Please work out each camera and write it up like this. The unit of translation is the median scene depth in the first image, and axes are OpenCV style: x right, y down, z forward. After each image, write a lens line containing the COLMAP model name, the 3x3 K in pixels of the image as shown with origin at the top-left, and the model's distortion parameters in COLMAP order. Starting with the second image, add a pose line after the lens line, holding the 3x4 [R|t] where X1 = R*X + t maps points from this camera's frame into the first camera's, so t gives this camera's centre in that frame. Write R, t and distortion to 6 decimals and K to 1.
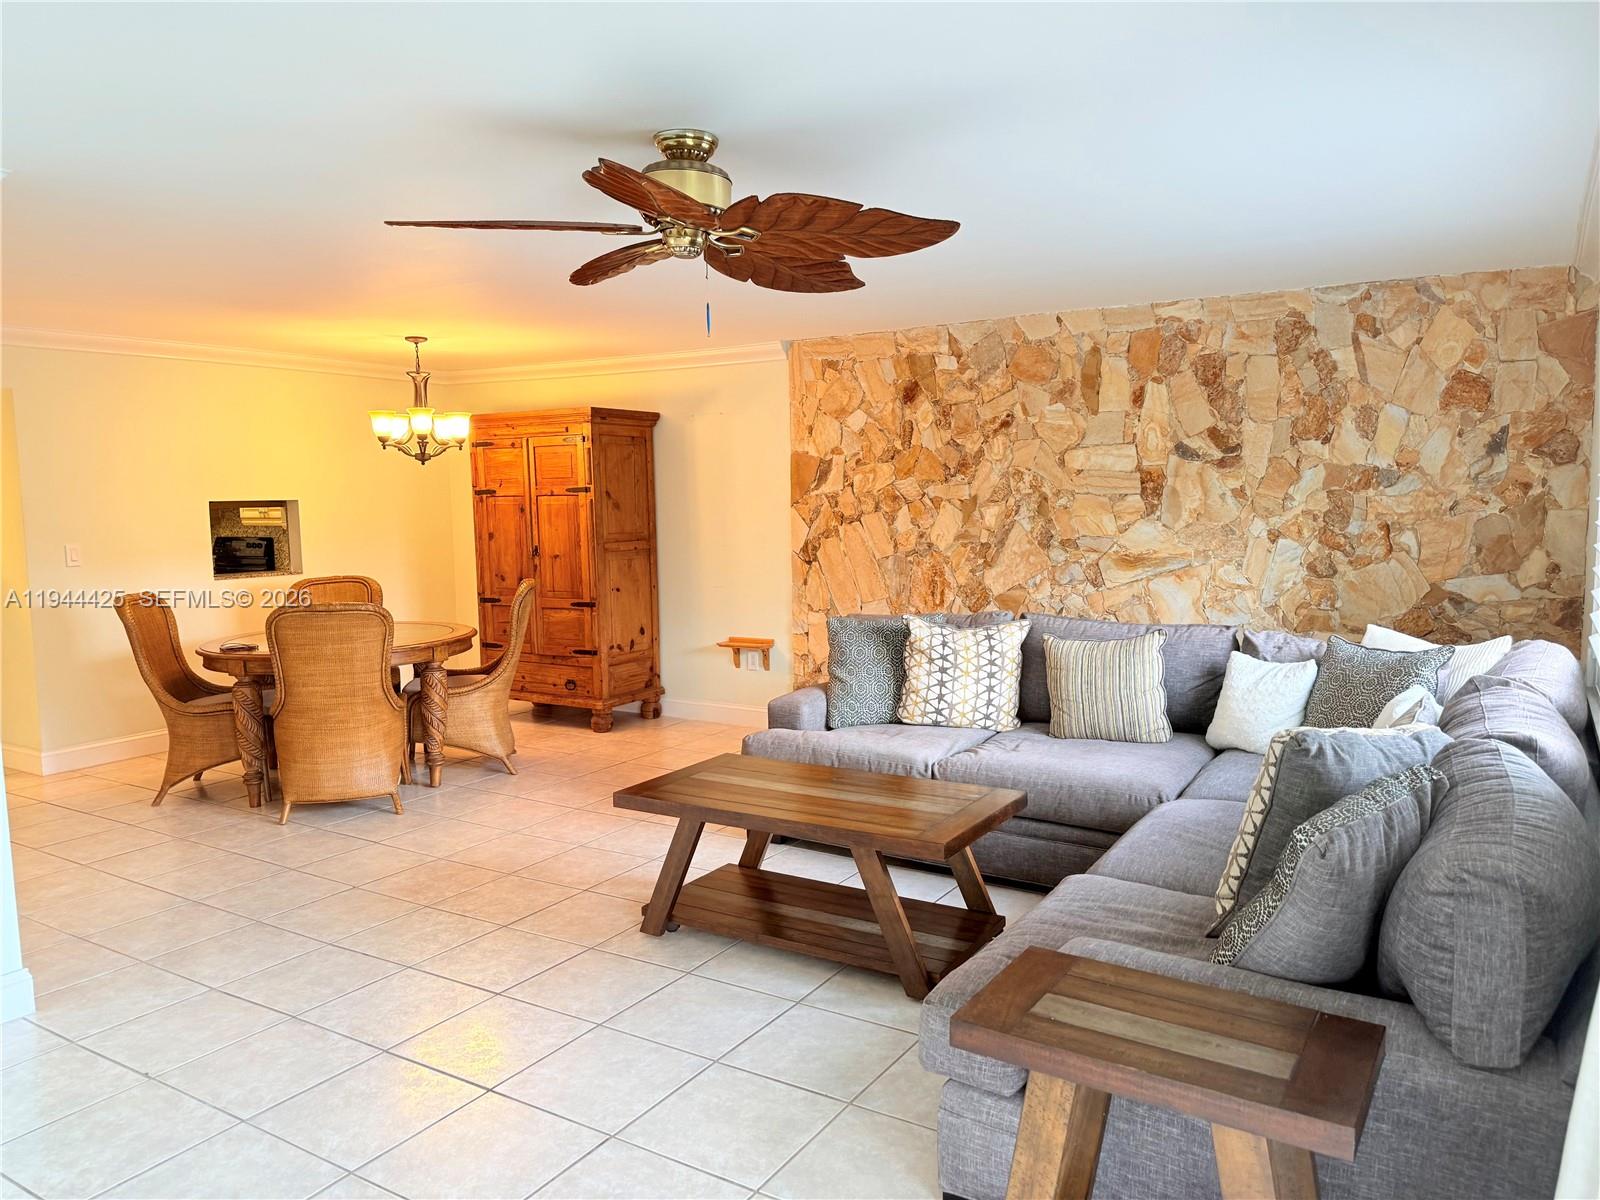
lens RADIAL K [[1126.0, 0, 792.3], [0, 1126.0, 609.8], [0, 0, 1]] dist [0.034466, -0.079349]
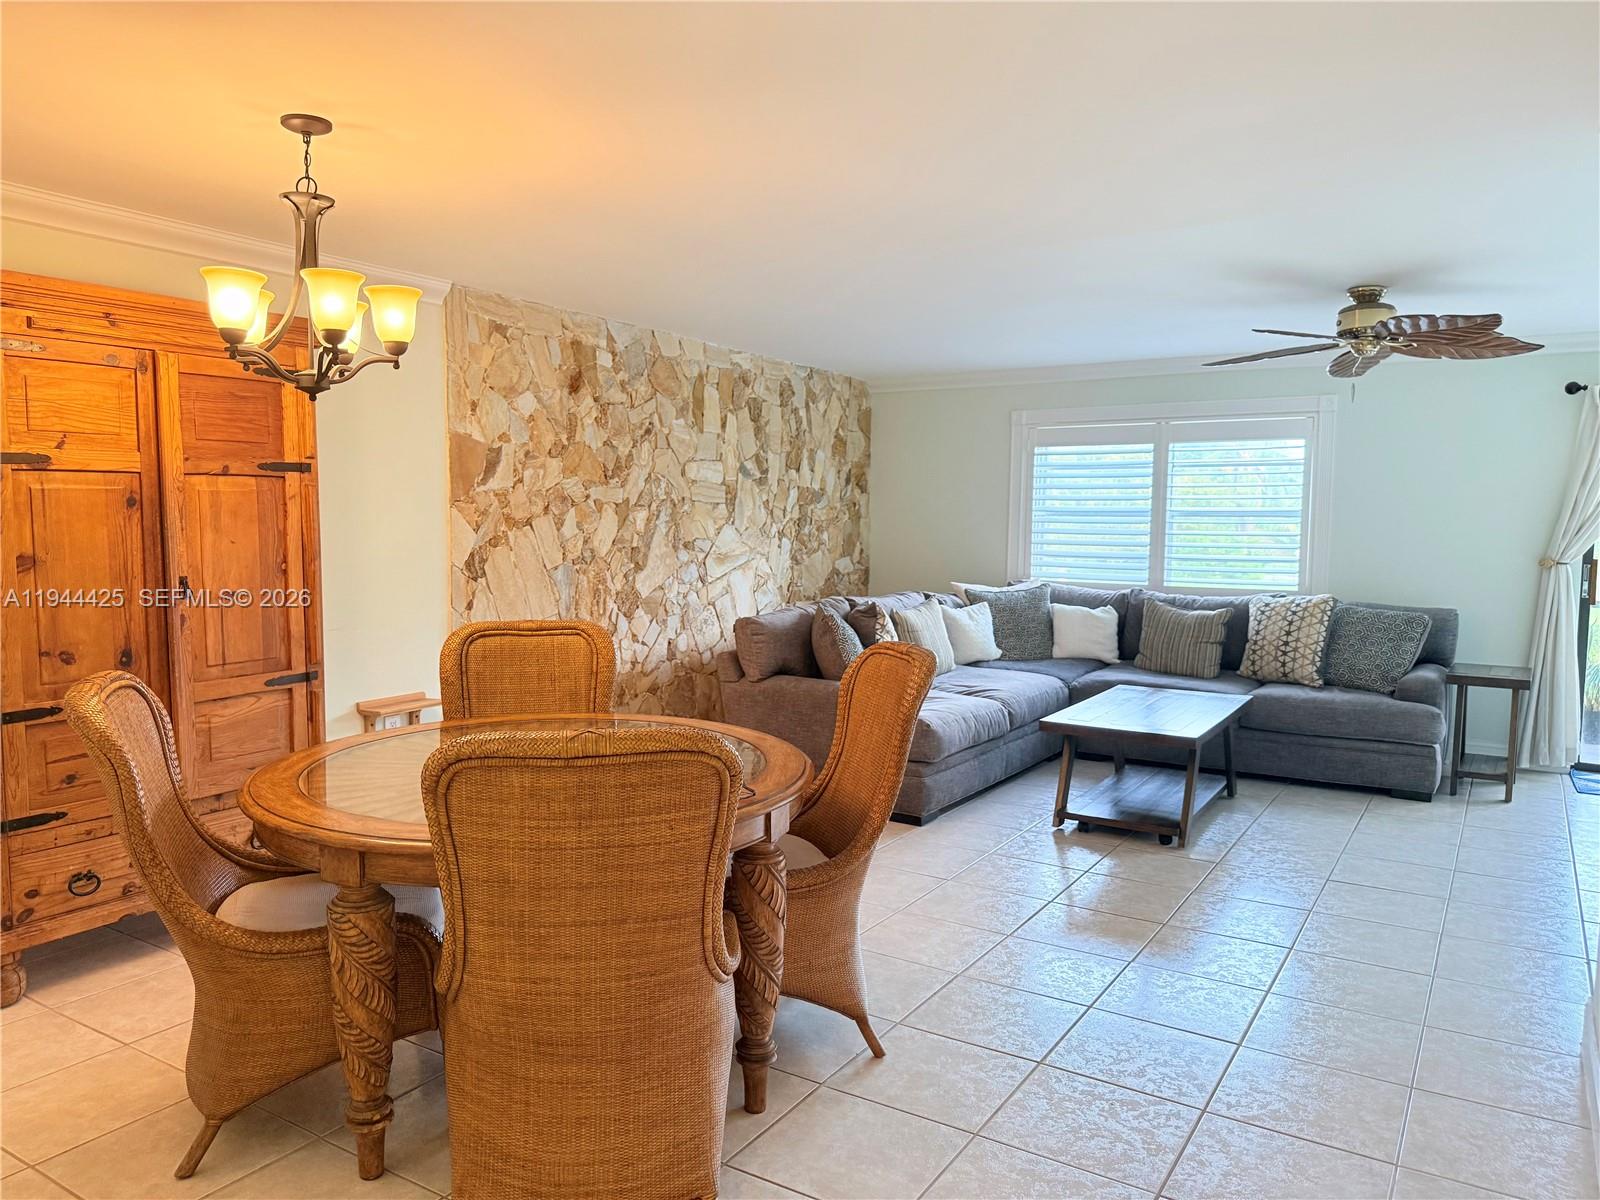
lens RADIAL K [[1126.0, 0, 802.5], [0, 1126.0, 590.2], [0, 0, 1]] dist [0.034466, -0.079349]
pose [[-0.029356, -0.058469, 0.997857, -0.831705], [0.077963, 0.995113, 0.060602, -0.070087], [-0.996524, 0.079575, -0.024654, 0.877420]]
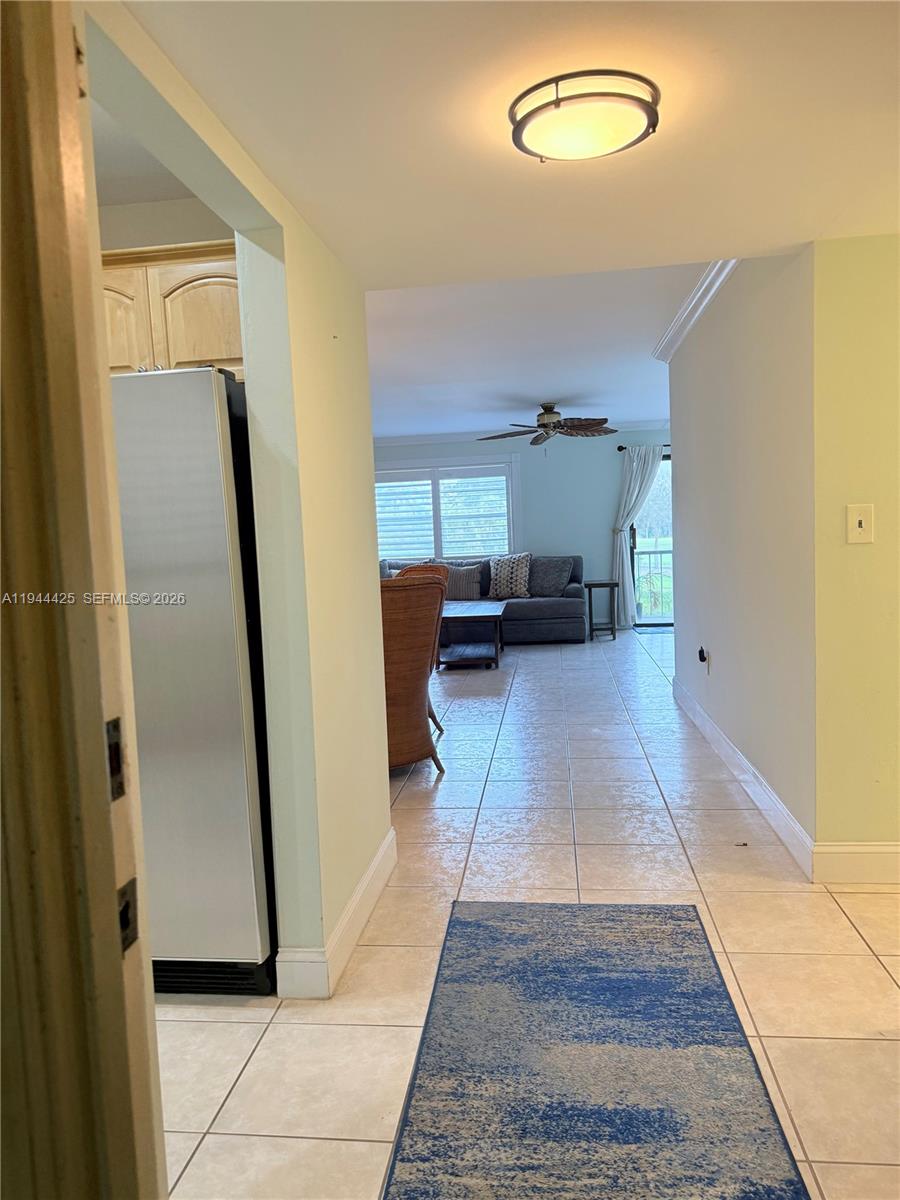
lens RADIAL K [[844.5, 0, 443.7], [0, 844.5, 603.2], [0, 0, 1]] dist [0.034466, -0.079349]
pose [[-0.452092, -0.042994, 0.890935, -1.252063], [0.127351, 0.985493, 0.112180, -0.067660], [-0.882833, 0.164177, -0.440058, 1.335445]]
